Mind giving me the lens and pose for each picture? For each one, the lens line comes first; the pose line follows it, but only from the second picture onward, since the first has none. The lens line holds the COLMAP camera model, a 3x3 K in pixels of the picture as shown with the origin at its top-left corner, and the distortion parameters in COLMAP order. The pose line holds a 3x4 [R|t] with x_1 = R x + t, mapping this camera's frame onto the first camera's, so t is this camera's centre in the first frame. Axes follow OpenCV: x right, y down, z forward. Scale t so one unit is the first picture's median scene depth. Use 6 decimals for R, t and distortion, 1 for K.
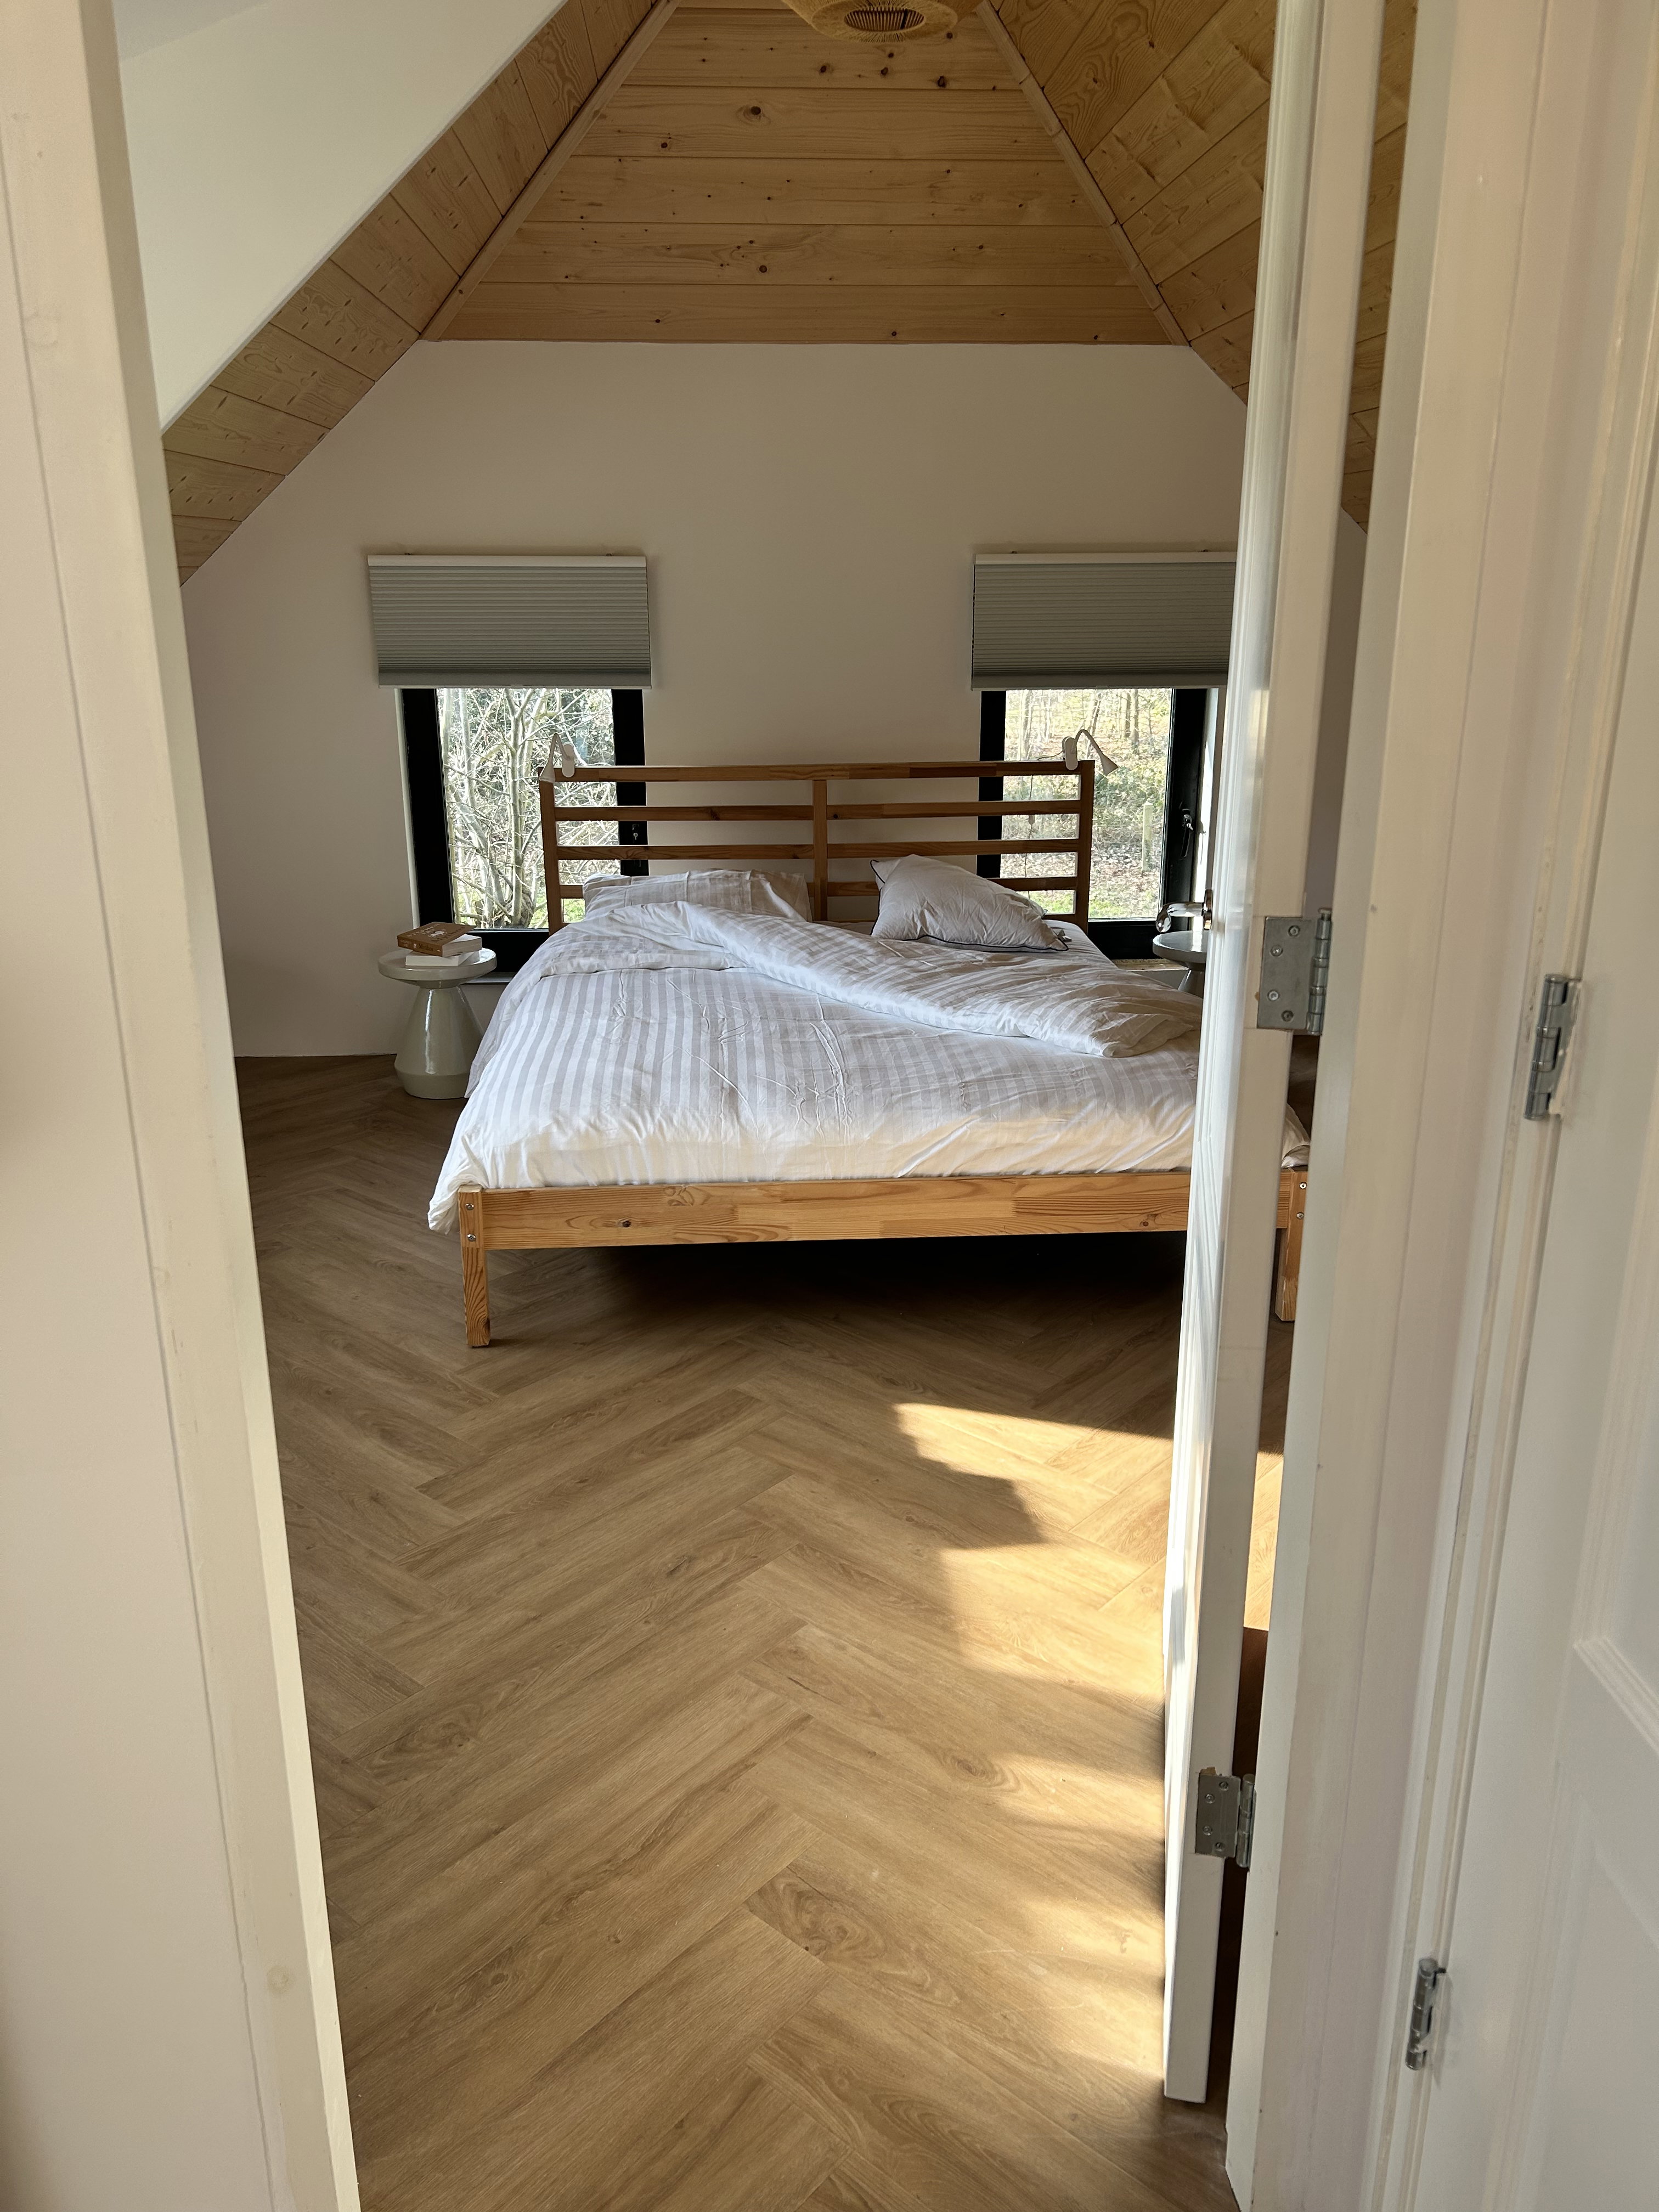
lens RADIAL K [[1650.9, 0, 838.1], [0, 1650.9, 1106.8], [0, 0, 1]] dist [0.065470, -0.053317]
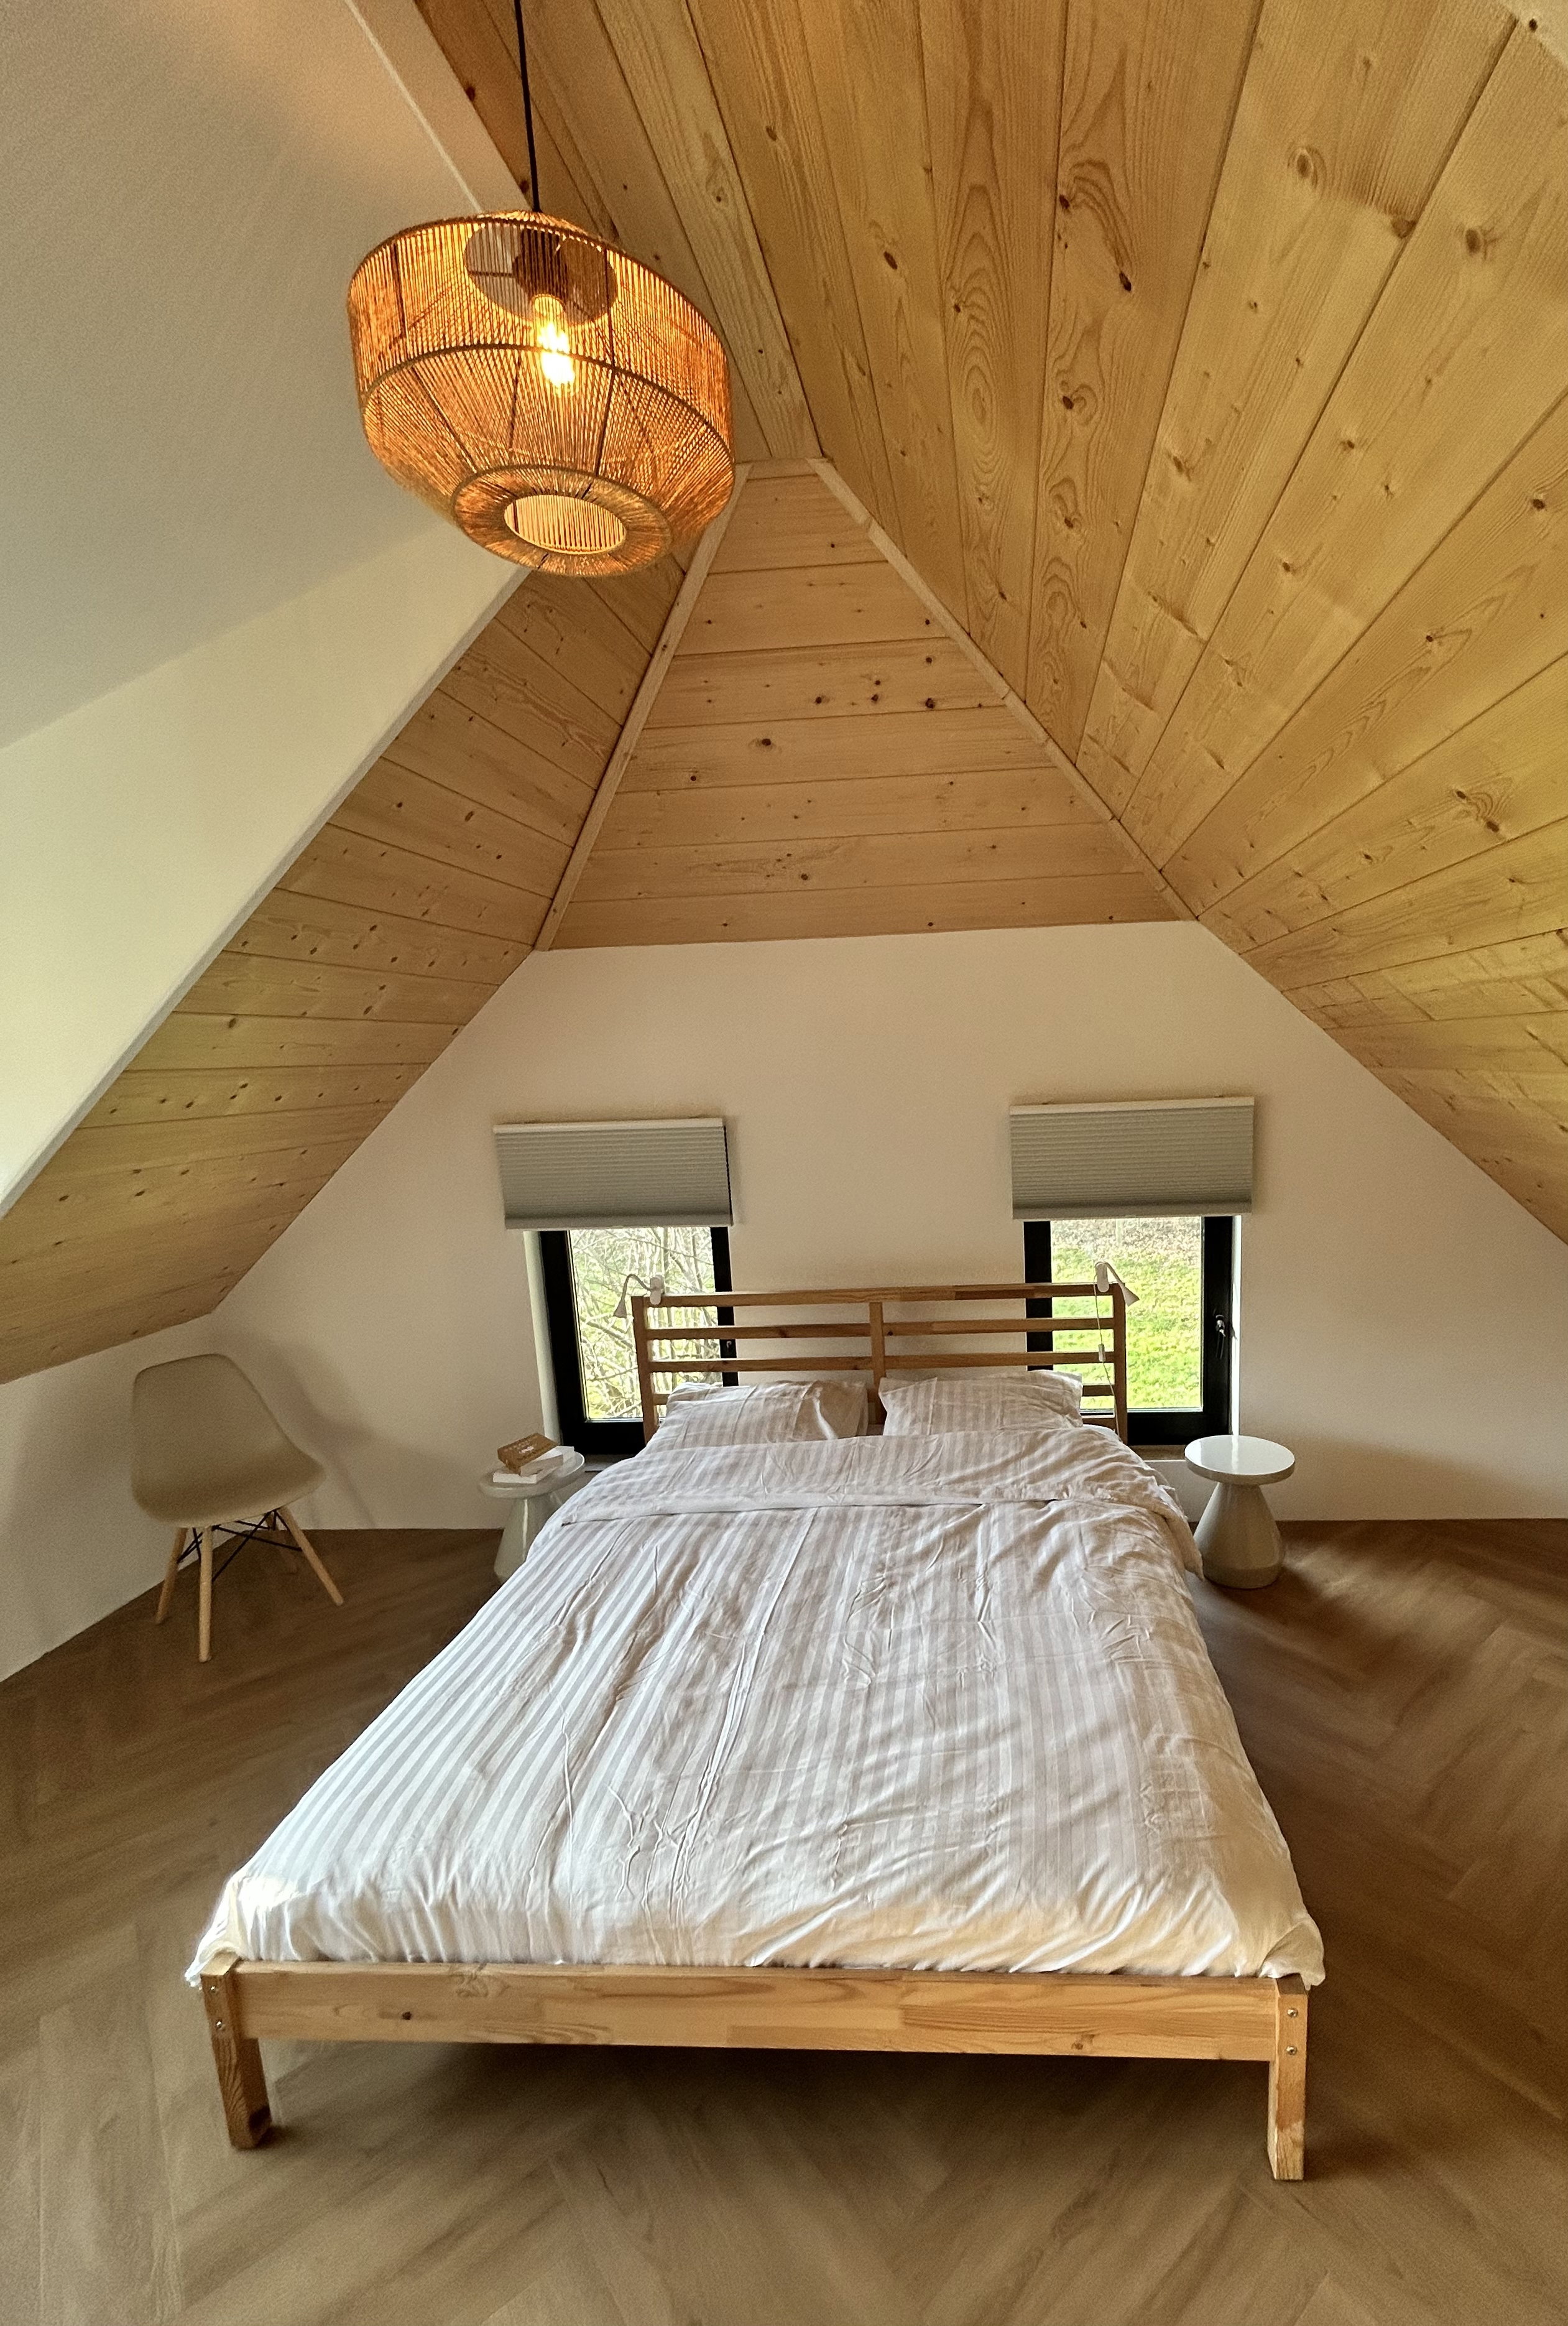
lens RADIAL K [[1000.8, 0, 947.6], [0, 1000.8, 1246.9], [0, 0, 1]] dist [0.000006, 0.003851]
pose [[0.991081, -0.011700, -0.132745, 0.140818], [-0.004021, 0.993058, -0.117553, -0.171610], [0.133199, 0.117039, 0.984154, 0.373336]]
